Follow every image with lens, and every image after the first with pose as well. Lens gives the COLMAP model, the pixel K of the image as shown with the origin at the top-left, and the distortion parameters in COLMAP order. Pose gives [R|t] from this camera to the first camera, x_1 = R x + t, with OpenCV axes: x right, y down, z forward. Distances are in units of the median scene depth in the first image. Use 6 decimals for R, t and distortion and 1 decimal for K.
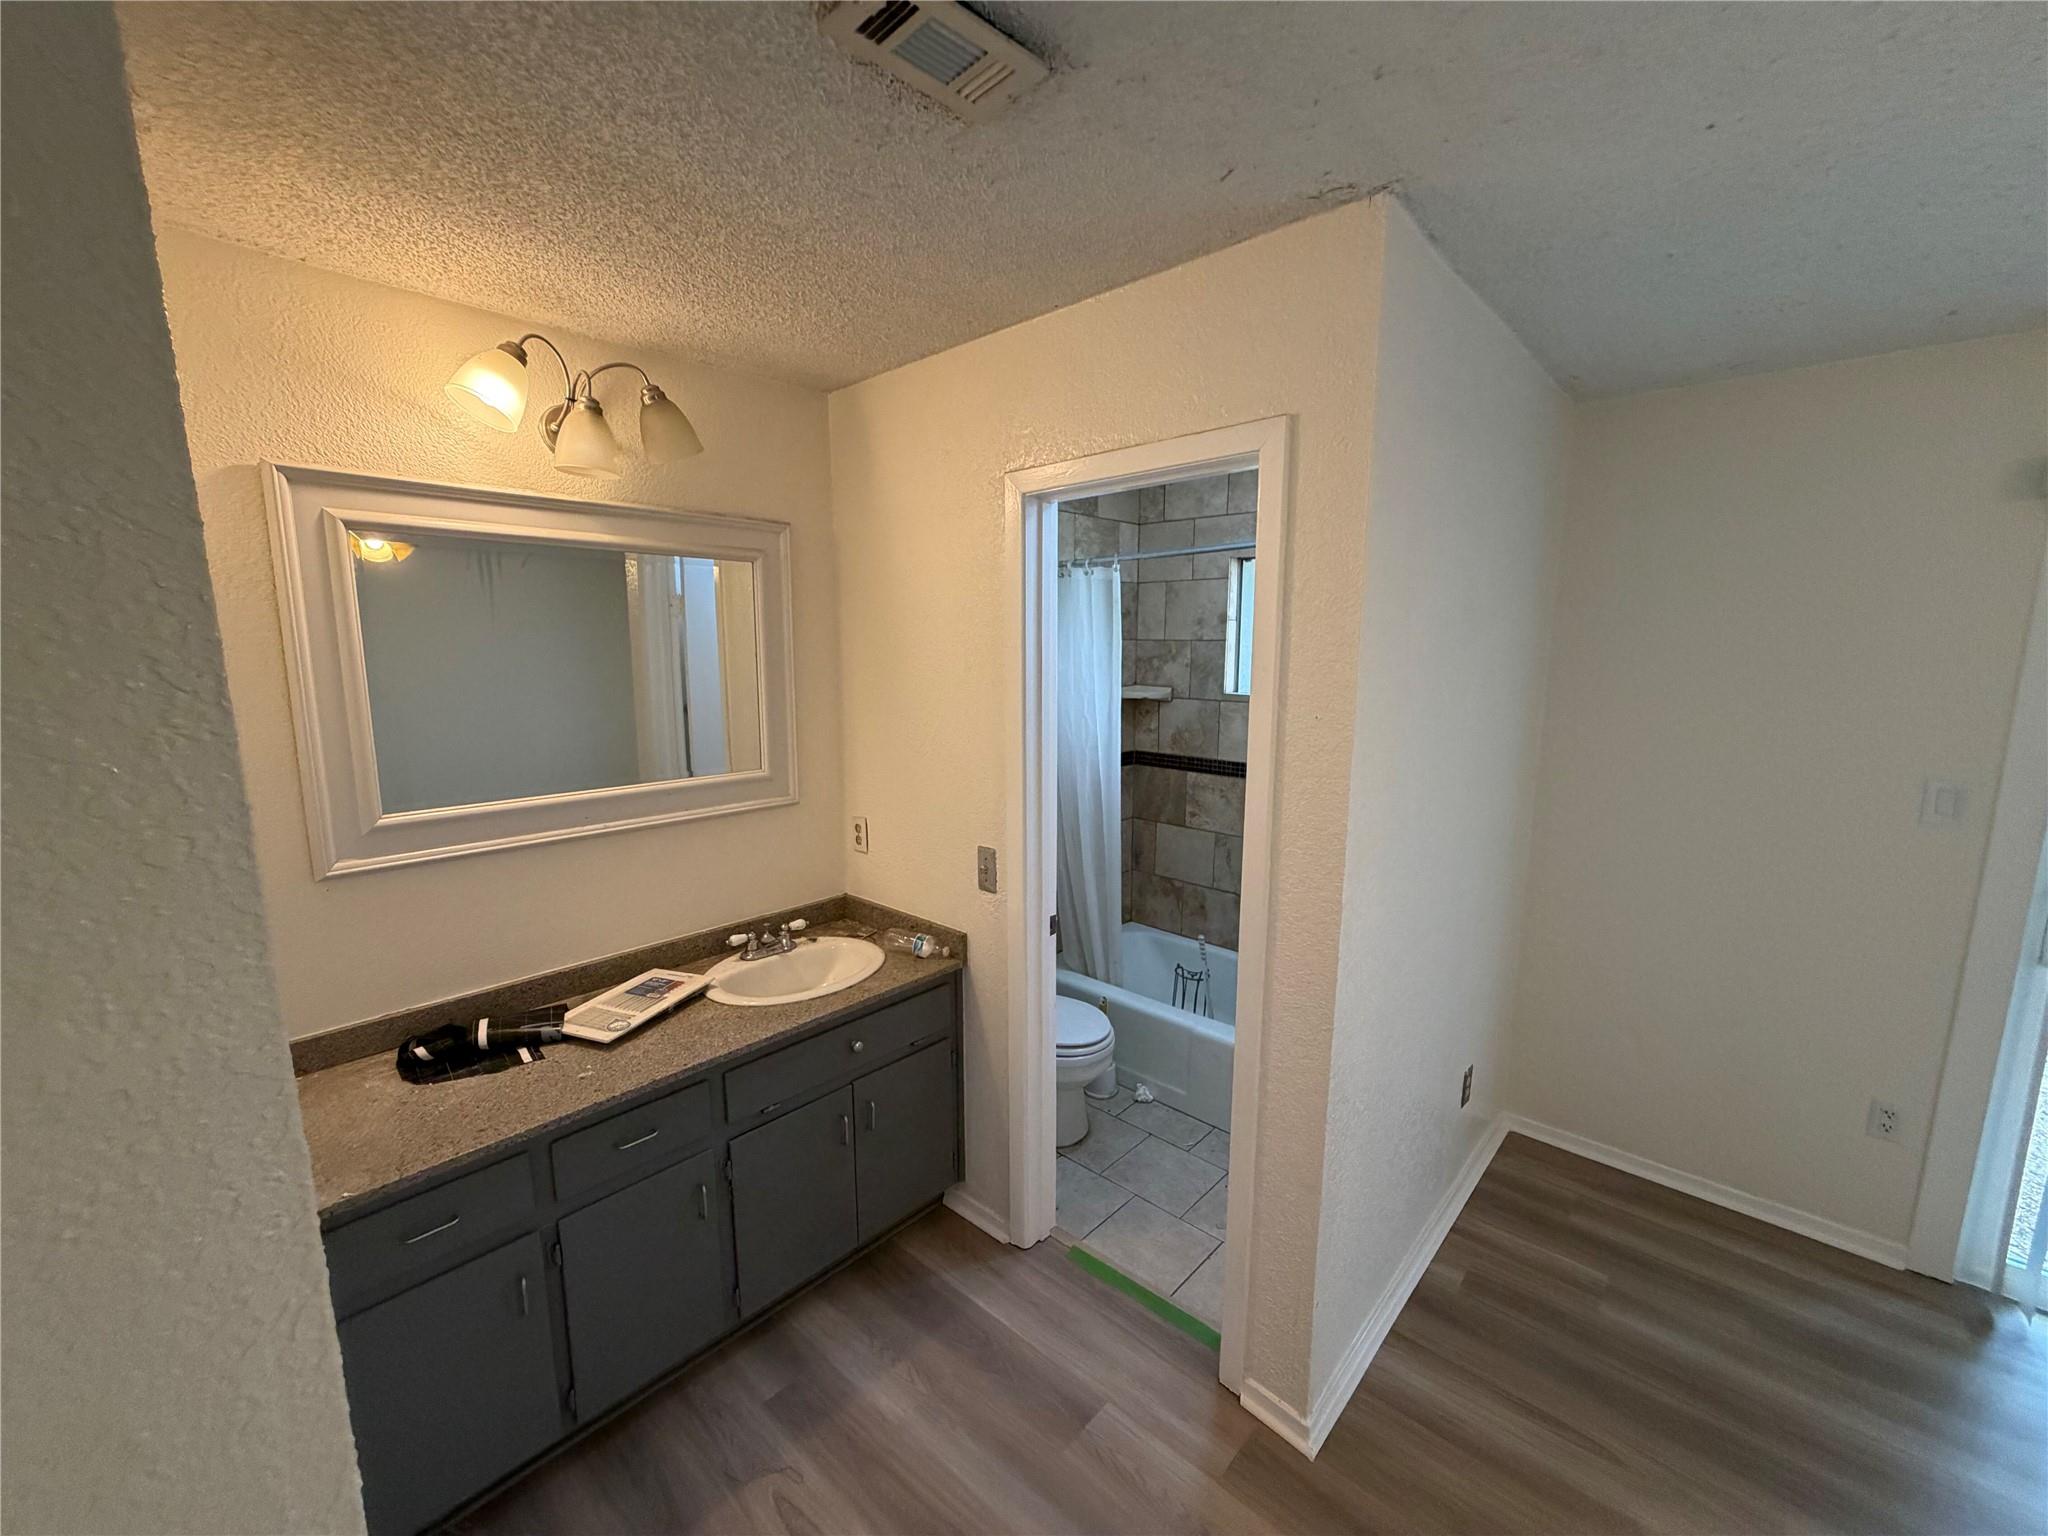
lens RADIAL K [[809.2, 0, 1018.3], [0, 809.2, 771.2], [0, 0, 1]] dist [-0.002474, 0.001047]
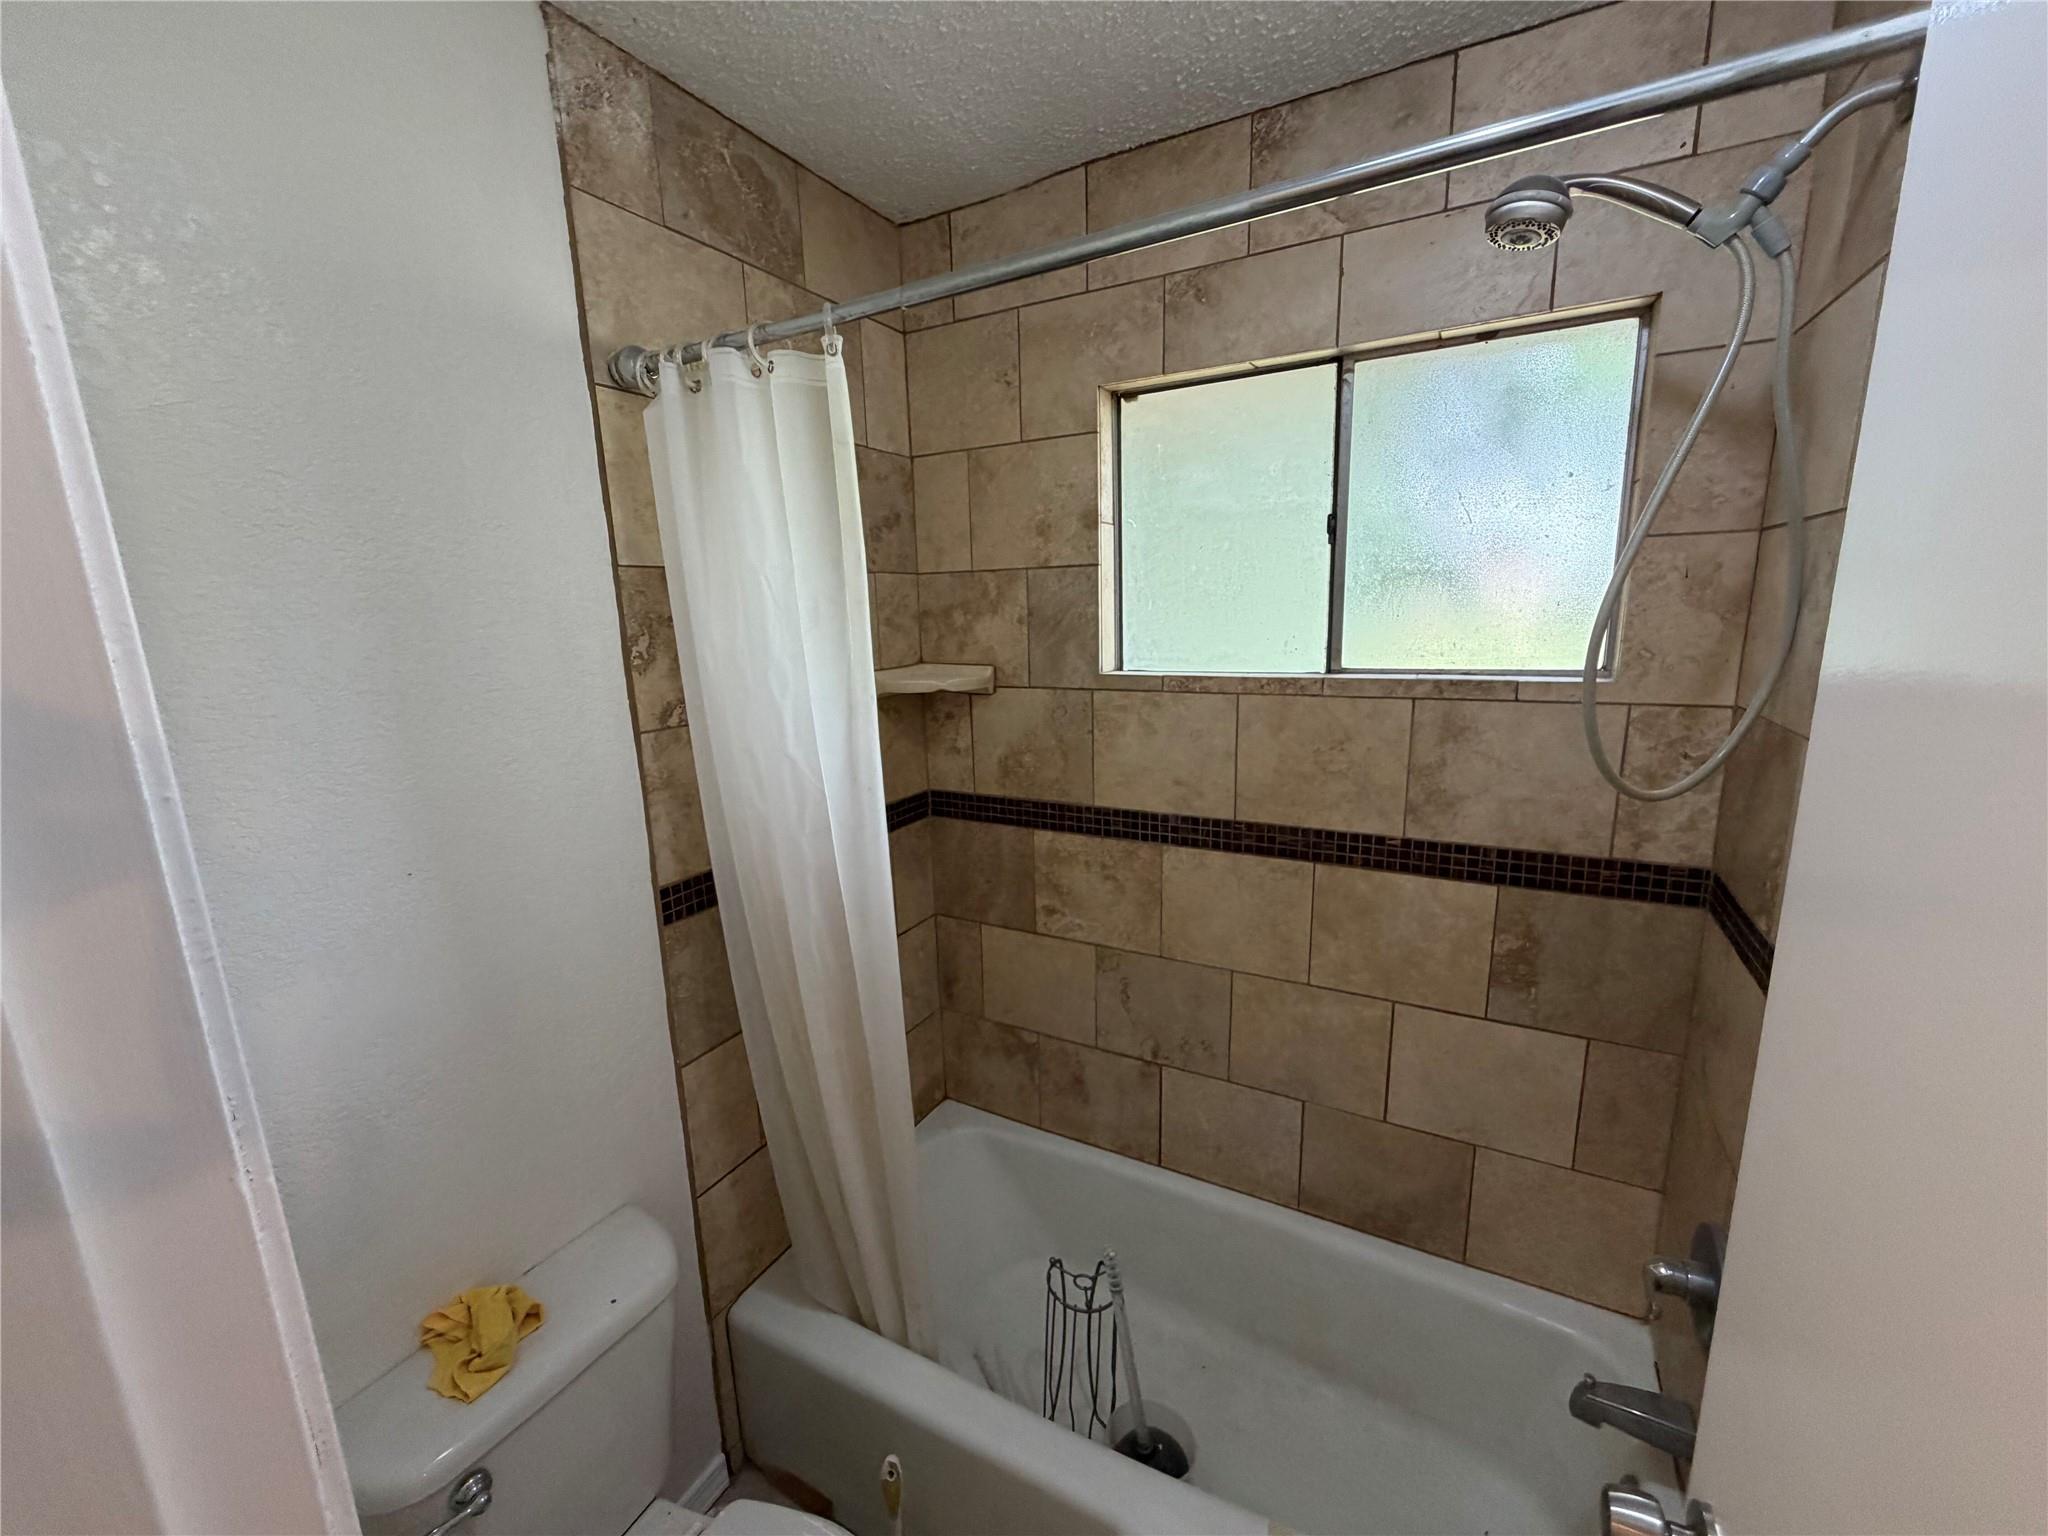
lens RADIAL K [[809.2, 0, 1018.1], [0, 809.2, 771.3], [0, 0, 1]] dist [-0.002474, 0.001047]
pose [[0.969974, -0.076570, 0.230842, 0.102303], [0.067786, 0.996650, 0.045757, -0.073617], [-0.233572, -0.028736, 0.971915, 0.619031]]
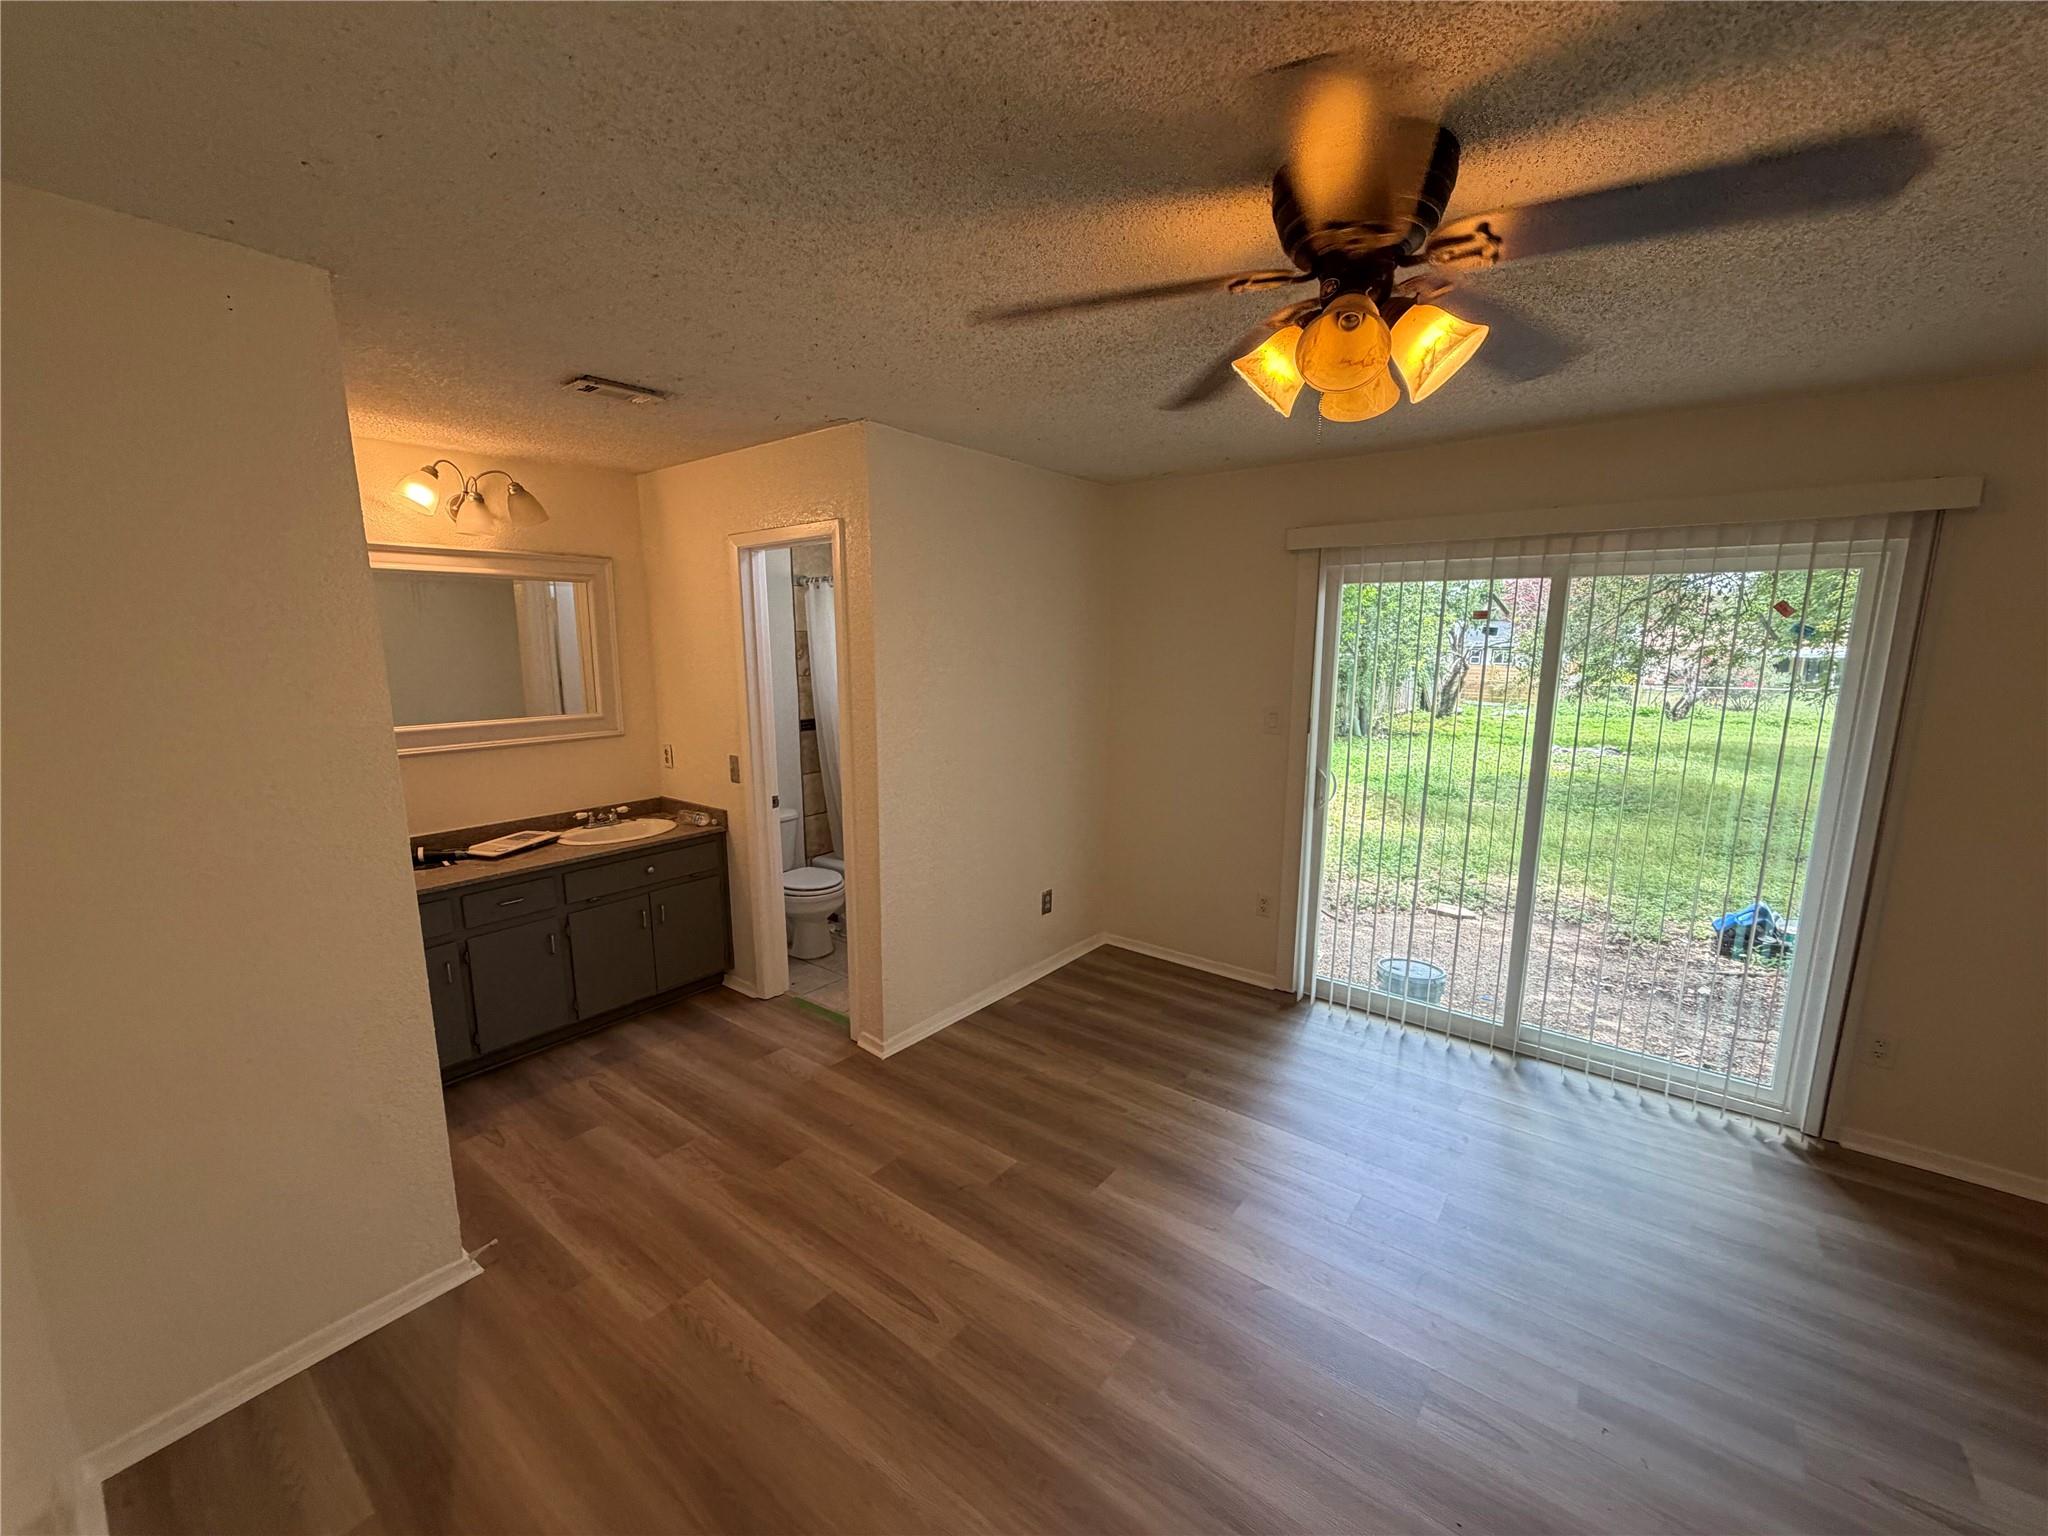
lens RADIAL K [[809.2, 0, 1015.6], [0, 809.2, 771.1], [0, 0, 1]] dist [-0.002474, 0.001047]
pose [[0.996932, -0.015445, 0.076732, 0.307398], [0.014509, 0.999814, 0.012744, 0.084689], [-0.076915, -0.011592, 0.996970, -0.527492]]
